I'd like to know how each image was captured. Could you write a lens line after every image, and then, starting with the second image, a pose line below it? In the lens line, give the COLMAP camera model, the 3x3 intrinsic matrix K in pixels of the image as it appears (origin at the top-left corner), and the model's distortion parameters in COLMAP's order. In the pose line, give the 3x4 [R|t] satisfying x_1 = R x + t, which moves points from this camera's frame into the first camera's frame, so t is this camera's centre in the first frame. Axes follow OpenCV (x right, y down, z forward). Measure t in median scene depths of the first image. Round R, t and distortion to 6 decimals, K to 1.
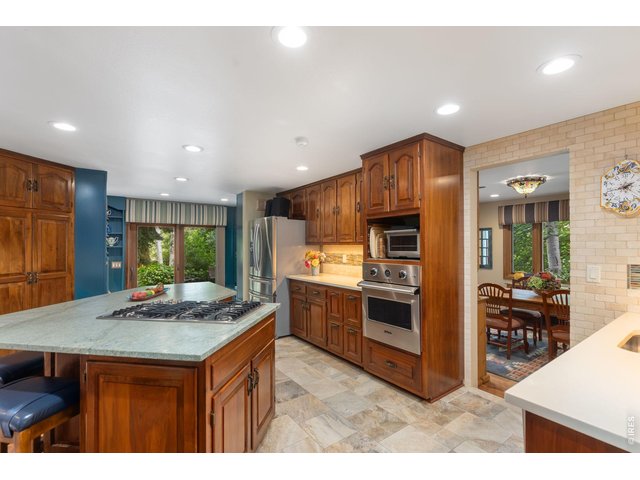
lens RADIAL K [[291.0, 0, 320.0], [0, 291.0, 240.0], [0, 0, 1]] dist [-0.000733, -0.000211]
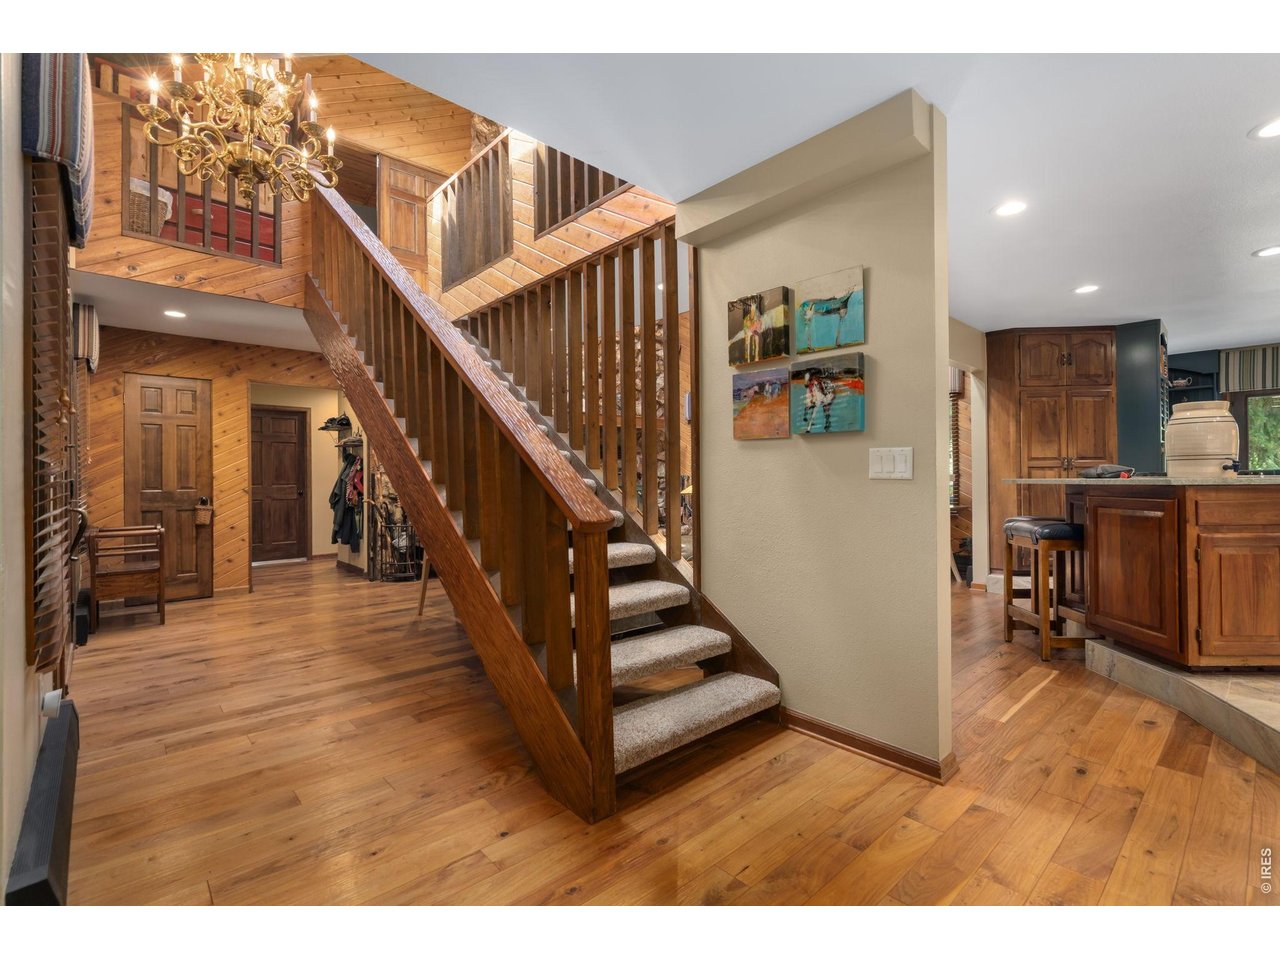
lens RADIAL K [[581.9, 0, 640.0], [0, 581.9, 480.0], [0, 0, 1]] dist [-0.000733, -0.000211]
pose [[0.116090, 0.004903, -0.993227, 0.589008], [0.020940, 0.999753, 0.007383, 0.131960], [0.993018, -0.021656, 0.115959, -0.476018]]
